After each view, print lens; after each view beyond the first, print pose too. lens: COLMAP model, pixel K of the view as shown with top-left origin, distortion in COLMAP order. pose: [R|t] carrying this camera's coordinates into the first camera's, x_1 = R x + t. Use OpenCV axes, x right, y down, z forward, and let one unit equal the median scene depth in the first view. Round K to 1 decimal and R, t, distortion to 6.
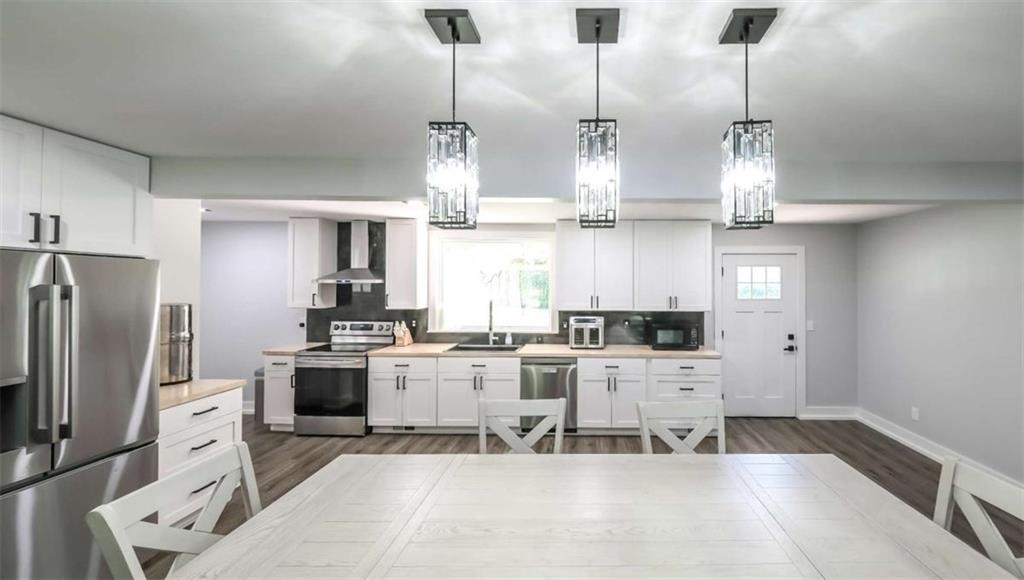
lens RADIAL K [[380.9, 0, 582.8], [0, 380.9, 282.1], [0, 0, 1]] dist [0.012061, 0.000044]
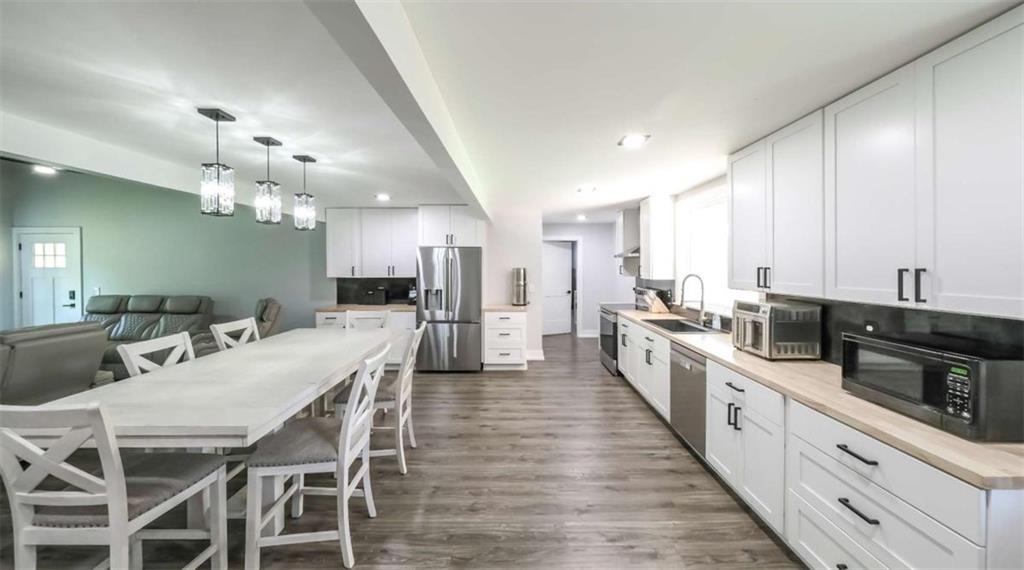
lens RADIAL K [[361.4, 0, 507.0], [0, 361.4, 269.5], [0, 0, 1]] dist [0.001466, -0.001292]
pose [[-0.008397, 0.007674, -0.999935, 0.577965], [0.012365, 0.999895, 0.007570, 0.030928], [0.999888, -0.012300, -0.008491, 0.602548]]
